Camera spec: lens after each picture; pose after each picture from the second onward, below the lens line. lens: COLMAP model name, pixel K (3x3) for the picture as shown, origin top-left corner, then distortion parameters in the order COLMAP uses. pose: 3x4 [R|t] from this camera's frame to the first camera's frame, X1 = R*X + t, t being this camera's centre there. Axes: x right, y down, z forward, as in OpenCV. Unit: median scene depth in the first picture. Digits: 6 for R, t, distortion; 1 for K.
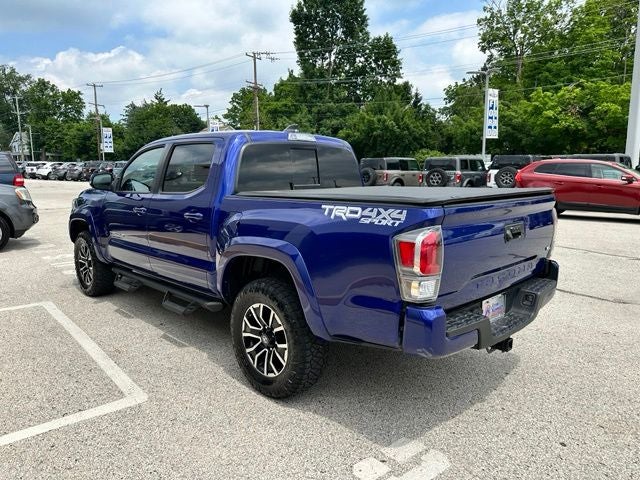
lens RADIAL K [[452.6, 0, 317.8], [0, 452.6, 239.0], [0, 0, 1]] dist [0.058232, -0.084320]
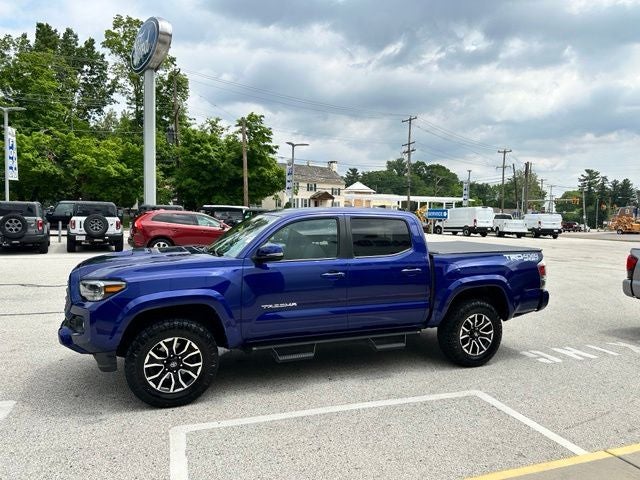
lens RADIAL K [[448.6, 0, 317.1], [0, 448.6, 238.5], [0, 0, 1]] dist [0.076837, -0.118931]
pose [[0.374036, -0.039286, 0.926582, -0.181990], [0.118168, 0.992978, -0.005601, -0.019463], [-0.919855, 0.111587, 0.376052, 0.080361]]
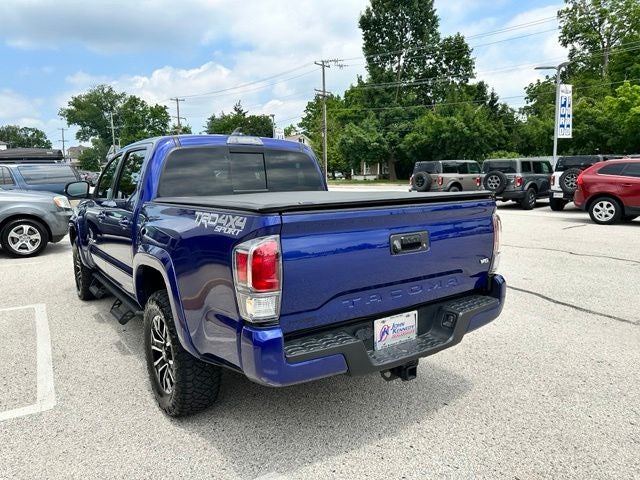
lens RADIAL K [[456.4, 0, 319.3], [0, 456.4, 237.0], [0, 0, 1]] dist [0.009216, -0.008233]
pose [[0.986751, 0.005601, -0.162147, 0.033138], [-0.008410, 0.999826, -0.016645, -0.000776], [0.162025, 0.017788, 0.986626, 0.009821]]
